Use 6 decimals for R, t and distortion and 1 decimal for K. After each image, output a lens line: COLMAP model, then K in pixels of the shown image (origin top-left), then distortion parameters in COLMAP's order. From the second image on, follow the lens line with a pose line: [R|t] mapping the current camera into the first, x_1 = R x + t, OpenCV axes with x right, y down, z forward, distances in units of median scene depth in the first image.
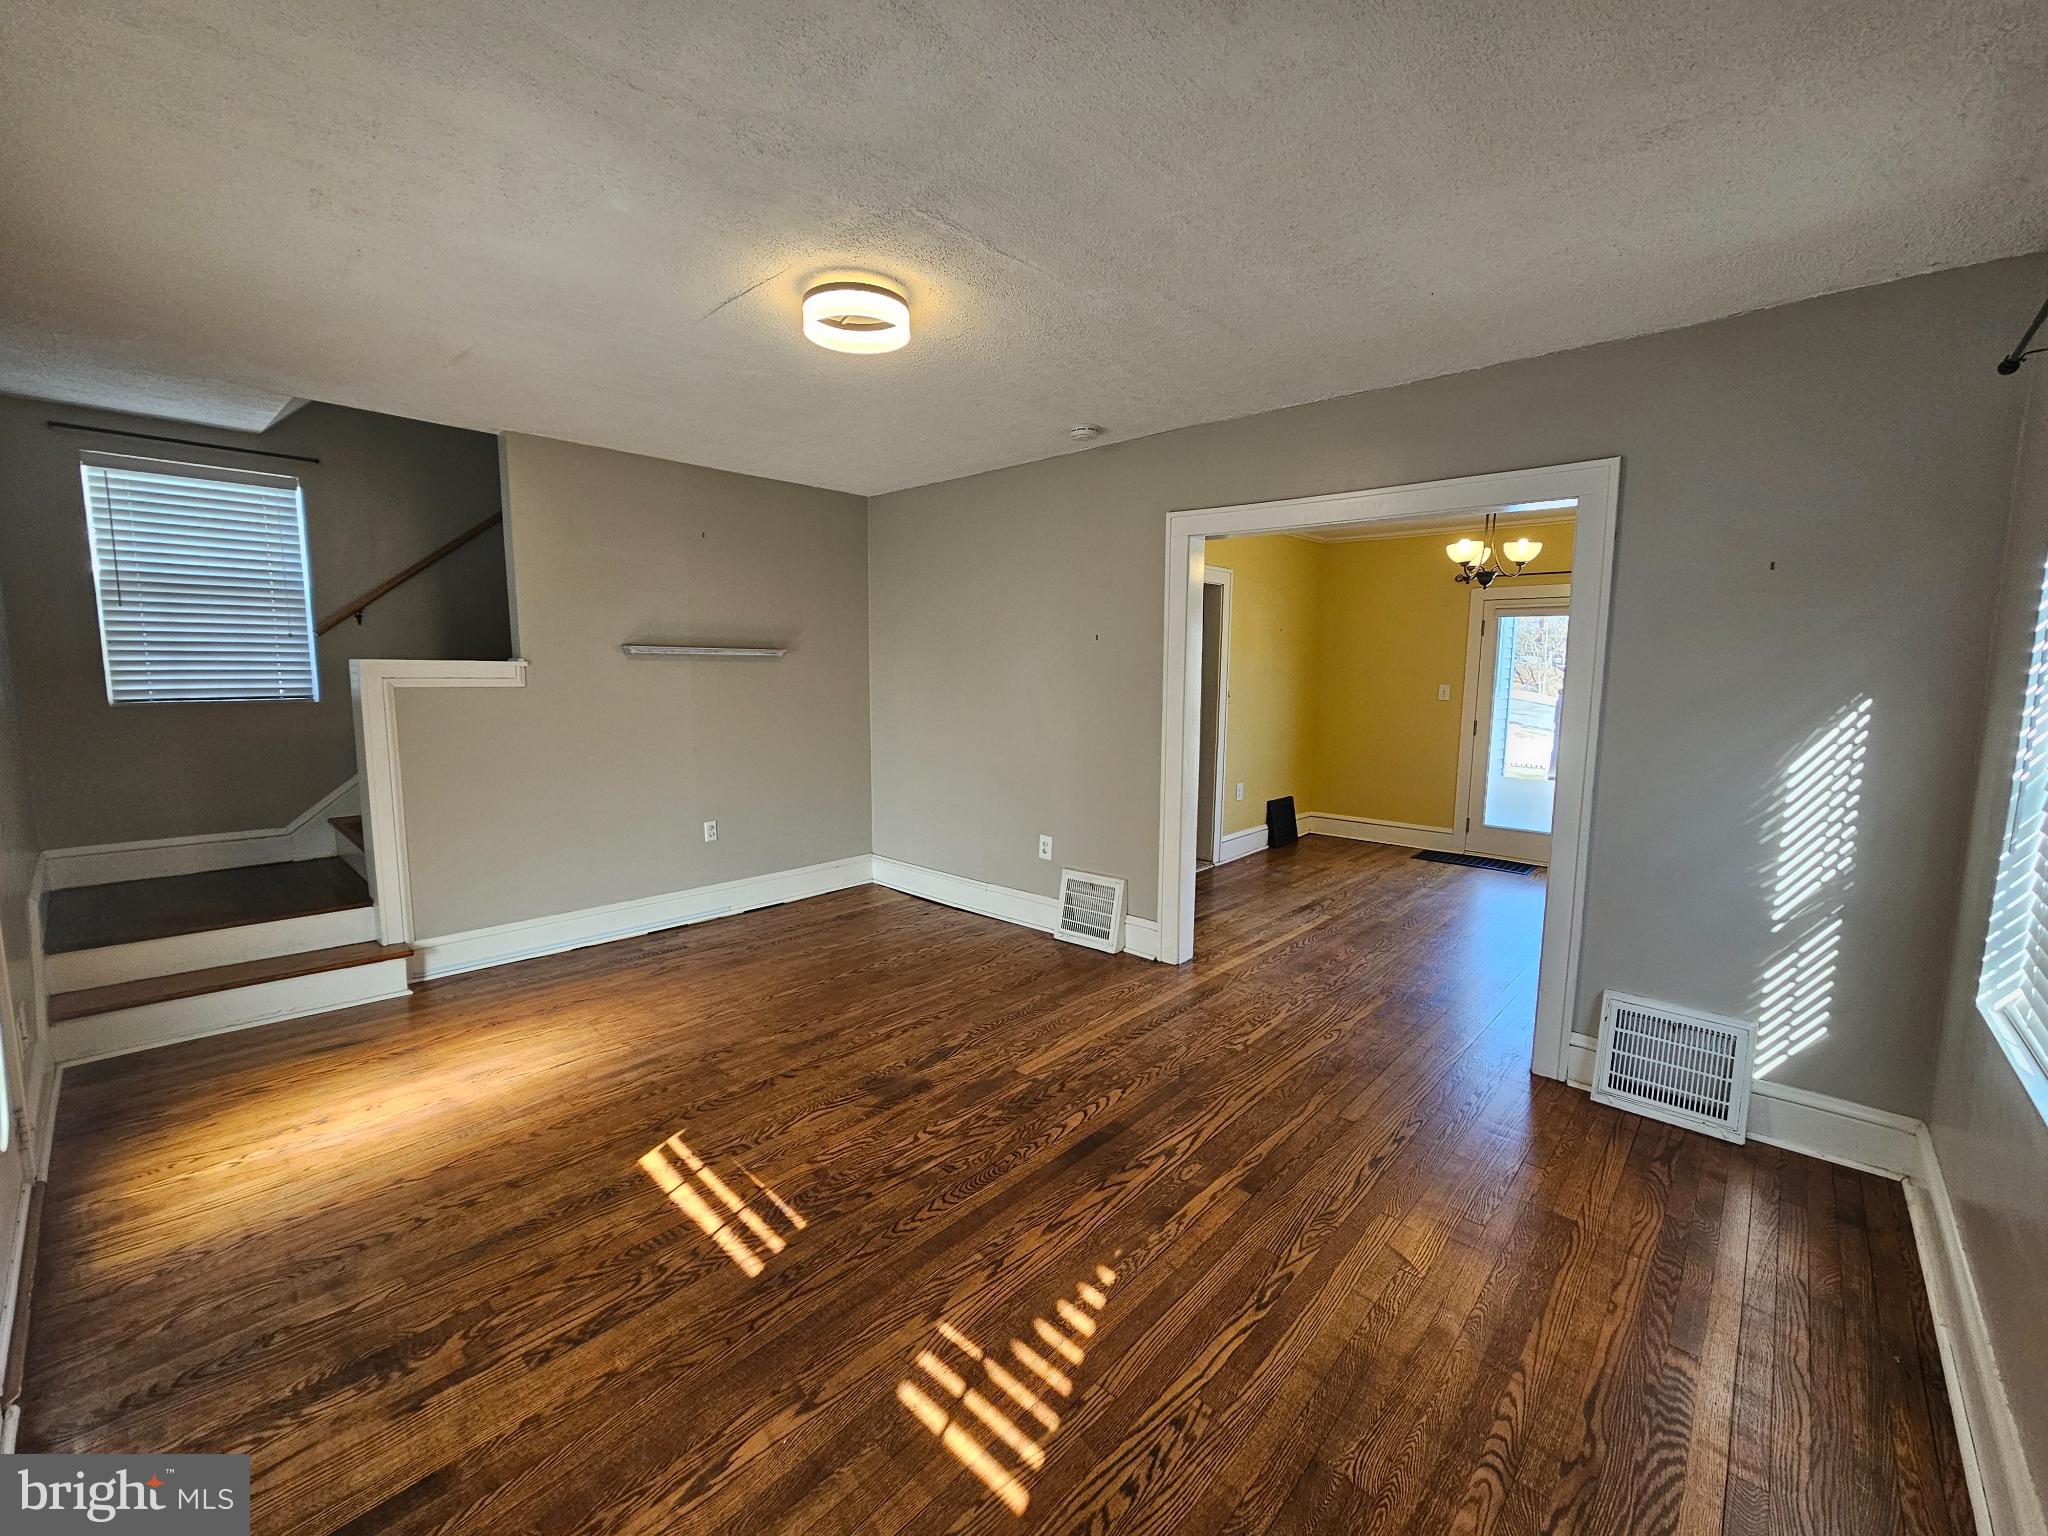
lens RADIAL K [[837.5, 0, 1034.5], [0, 837.5, 765.7], [0, 0, 1]] dist [-0.004356, 0.001462]
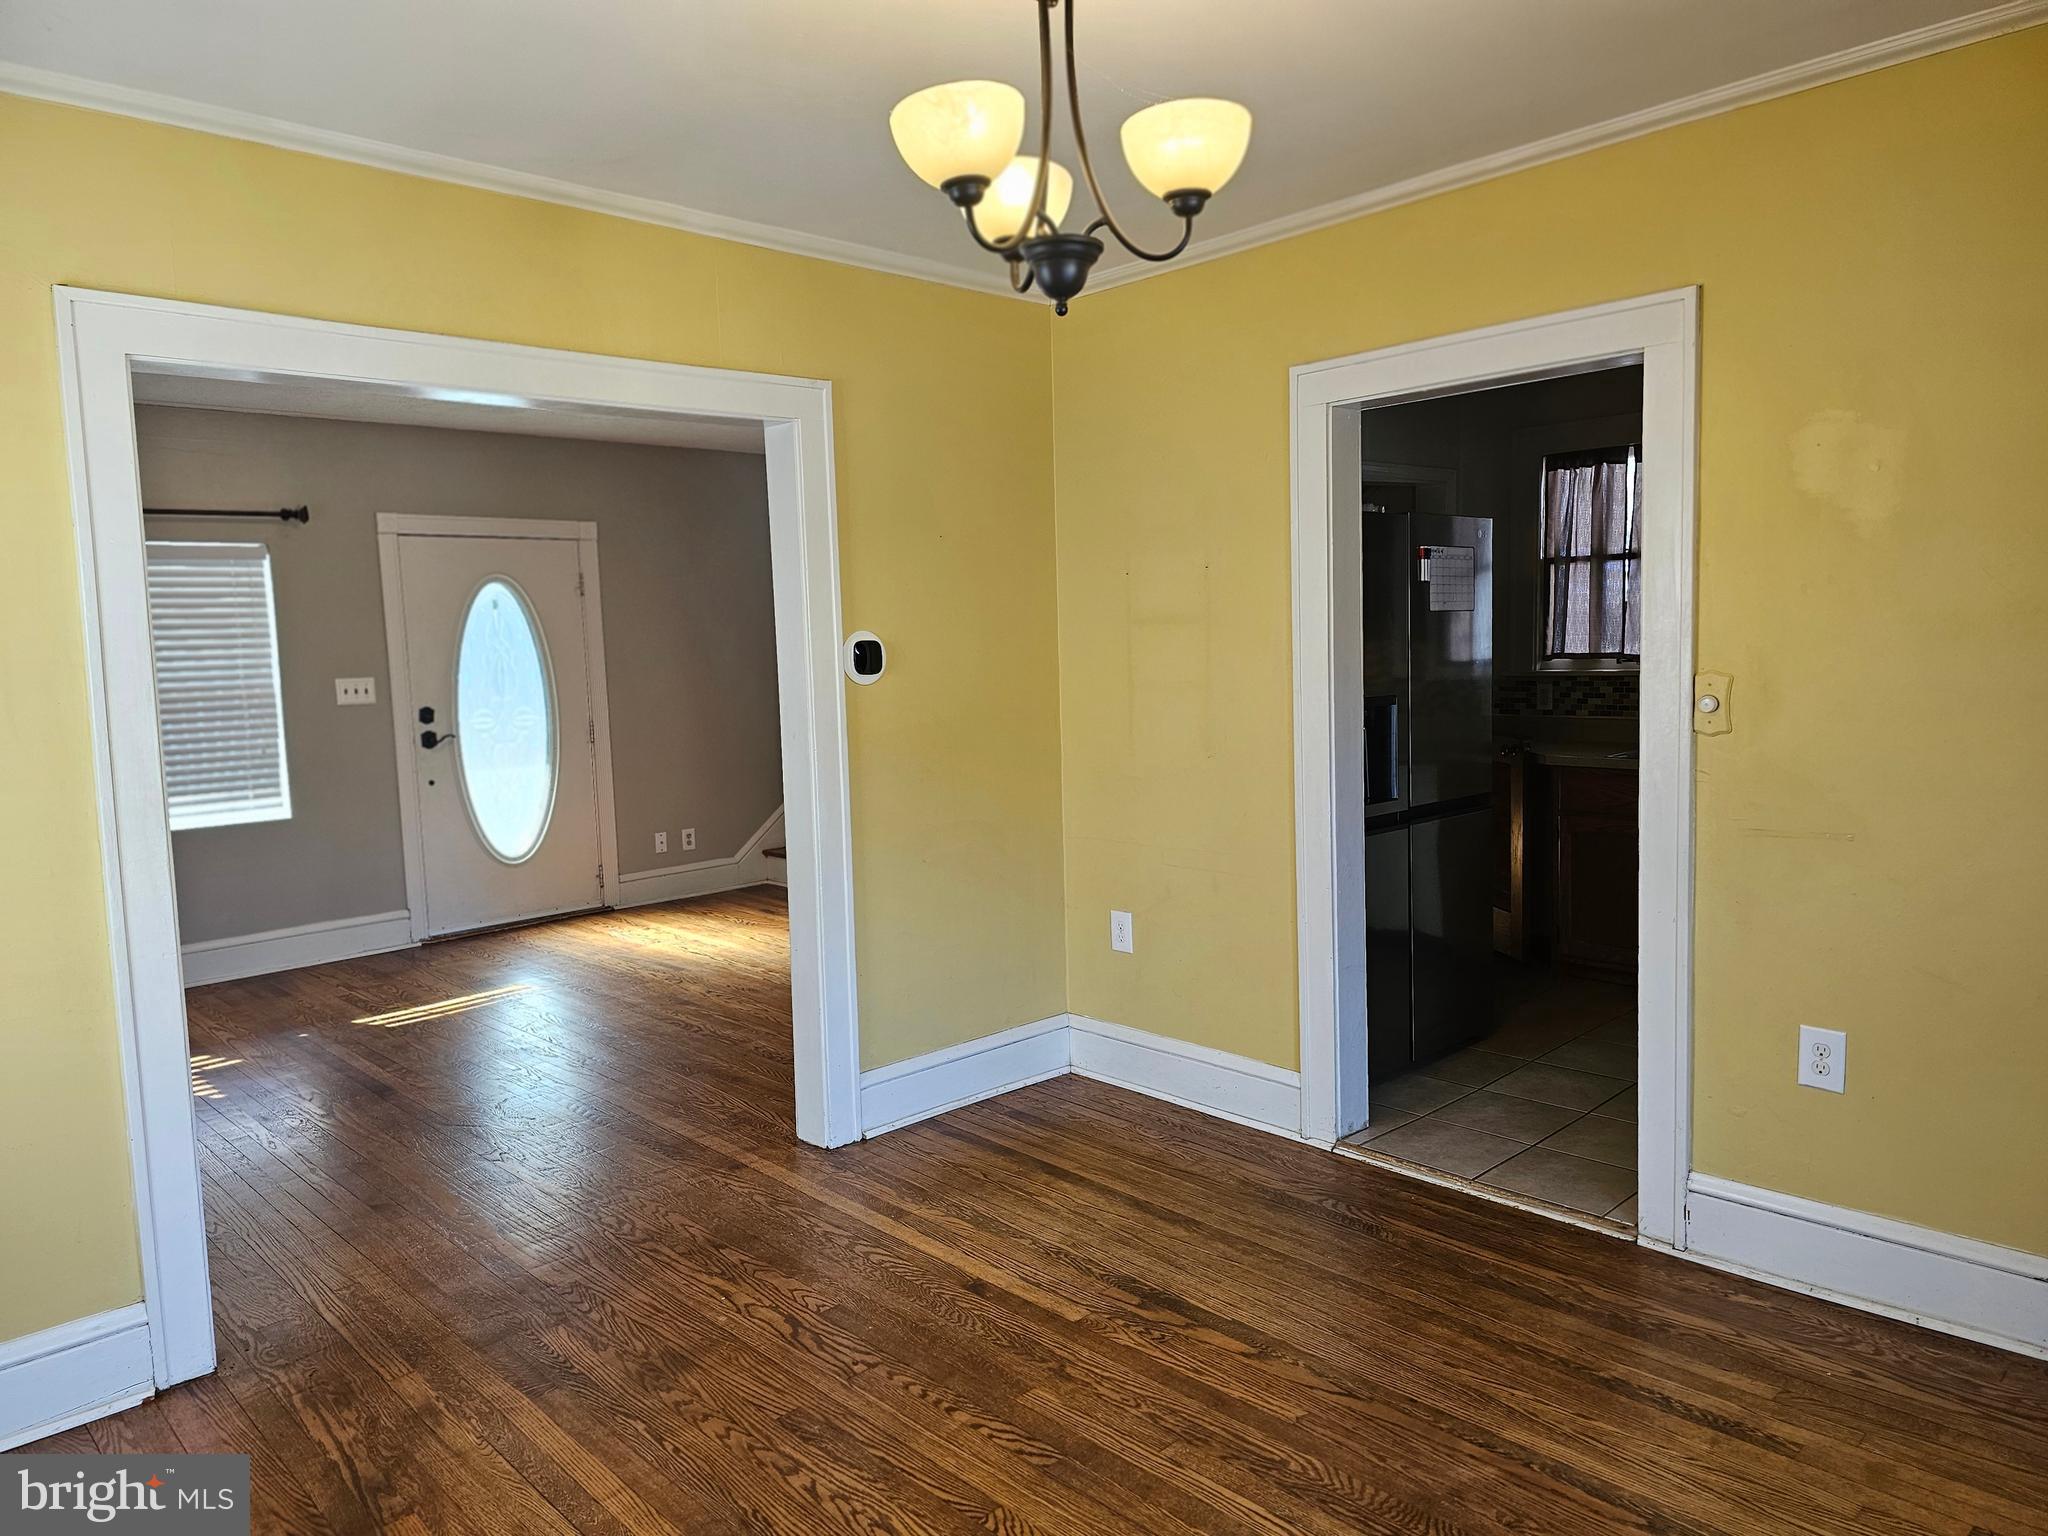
lens RADIAL K [[1363.5, 0, 1034.0], [0, 1363.5, 763.2], [0, 0, 1]] dist [0.052161, -0.039346]
pose [[-0.057103, 0.087764, -0.994503, 1.602875], [-0.087382, 0.991866, 0.092549, -0.190825], [0.994537, 0.092187, -0.048969, 1.721532]]
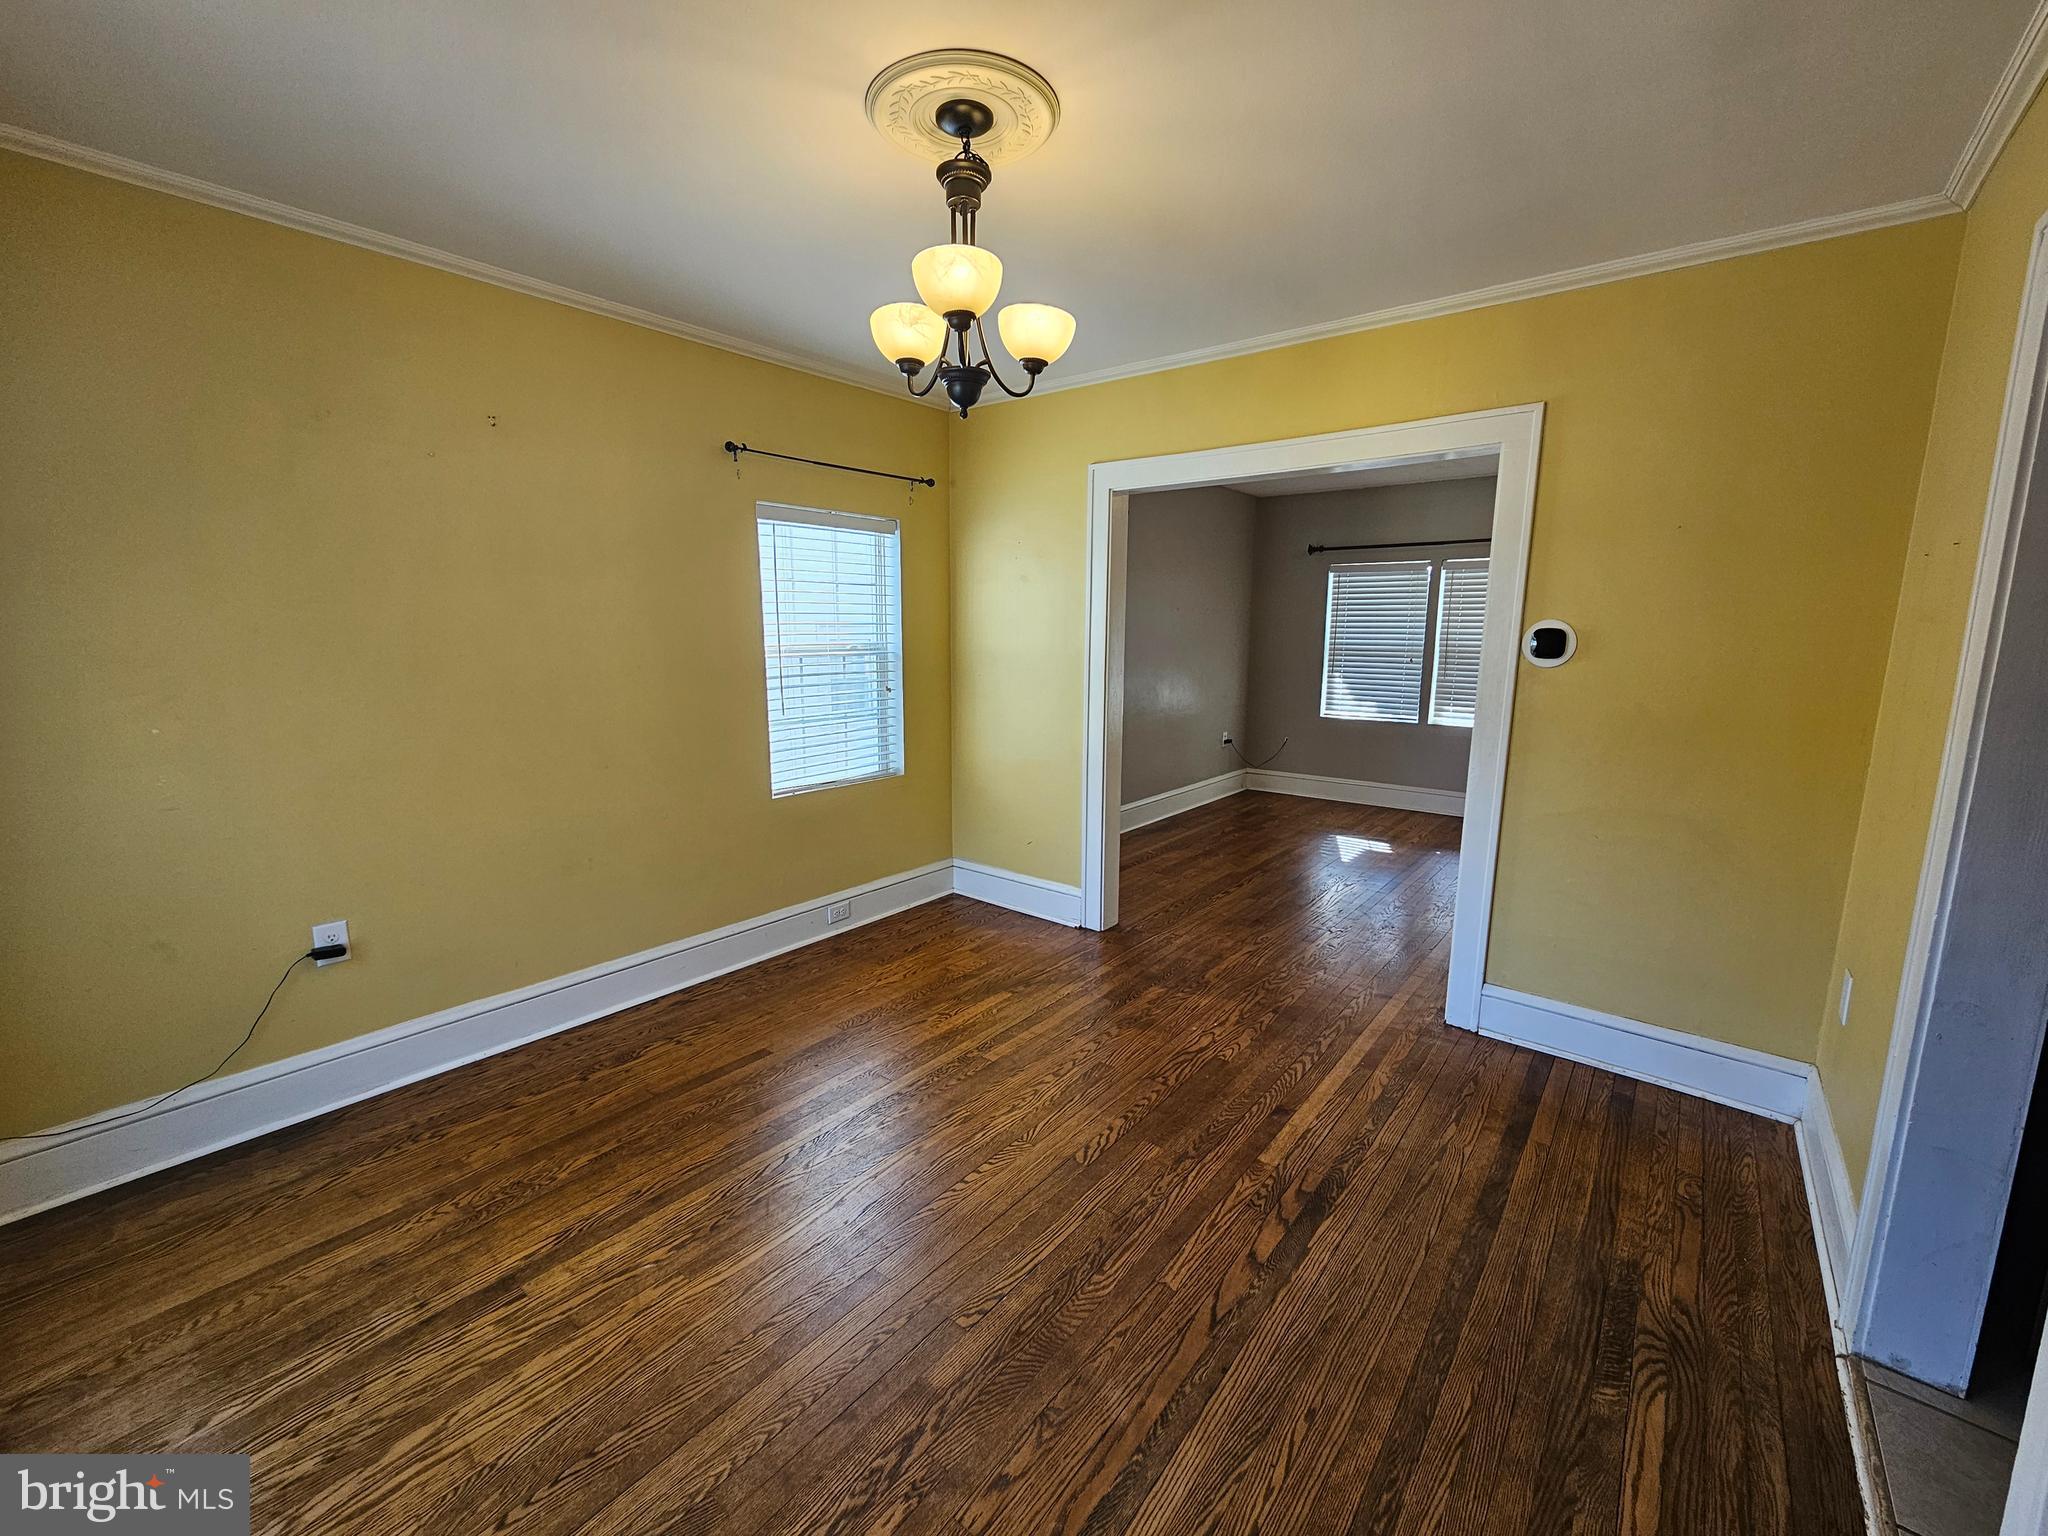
lens RADIAL K [[837.5, 0, 1047.0], [0, 837.5, 768.3], [0, 0, 1]] dist [-0.004356, 0.001462]
pose [[-0.995992, -0.003062, -0.089395, 0.896506], [-0.028489, 0.958227, 0.284587, -0.275806], [0.084790, 0.285993, -0.954473, 2.390295]]
